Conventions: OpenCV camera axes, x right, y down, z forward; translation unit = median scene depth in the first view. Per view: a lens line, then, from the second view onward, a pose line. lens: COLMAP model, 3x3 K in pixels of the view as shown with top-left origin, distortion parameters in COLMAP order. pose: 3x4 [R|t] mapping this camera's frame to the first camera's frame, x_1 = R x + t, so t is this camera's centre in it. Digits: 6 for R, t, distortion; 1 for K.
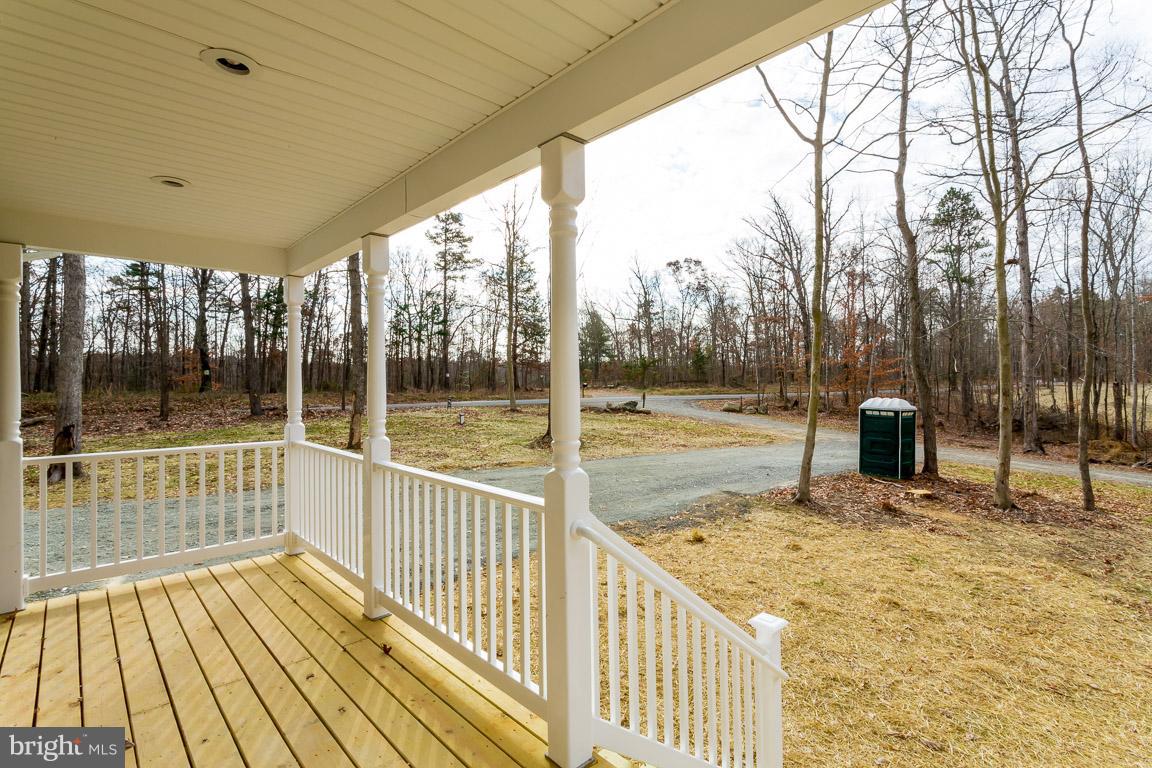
lens RADIAL K [[543.7, 0, 580.2], [0, 543.7, 373.6], [0, 0, 1]] dist [0.002625, -0.000377]
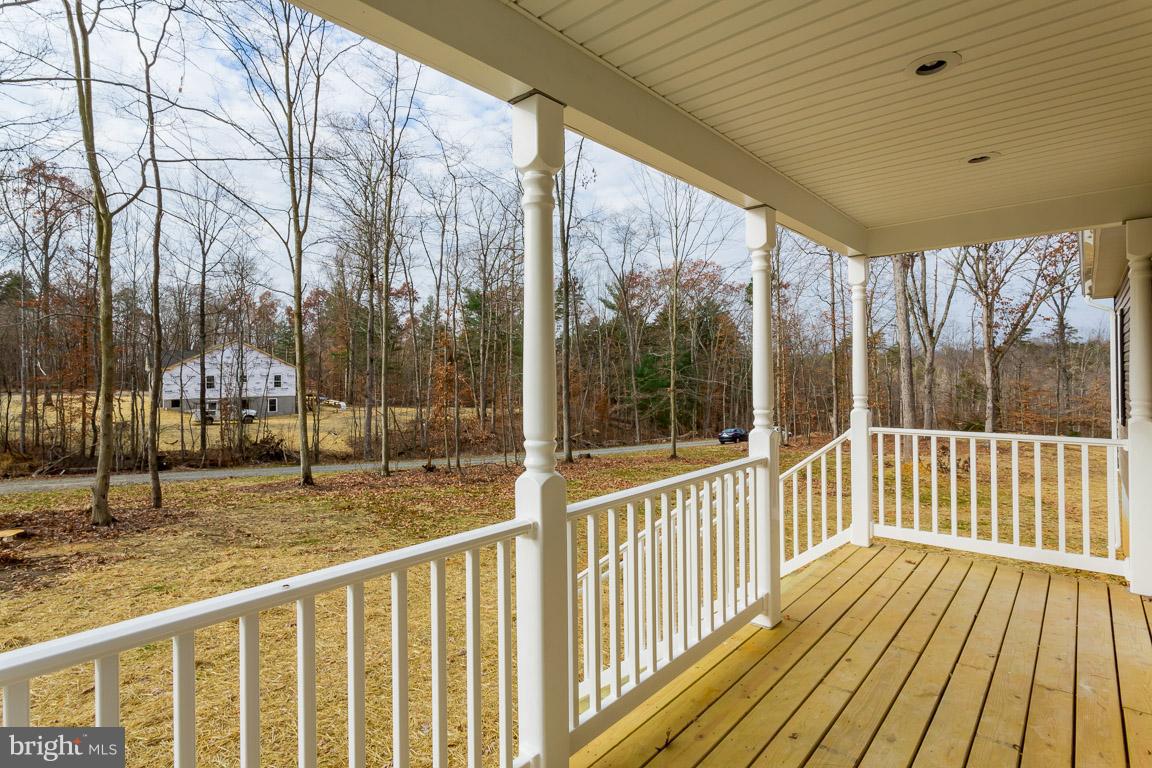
lens RADIAL K [[597.4, 0, 572.0], [0, 597.4, 373.5], [0, 0, 1]] dist [0.000549, 0.000085]
pose [[-0.102244, 0.011818, 0.994689, -0.451444], [0.003724, 0.999927, -0.011497, 0.011534], [-0.994752, 0.002529, -0.102281, 0.477503]]
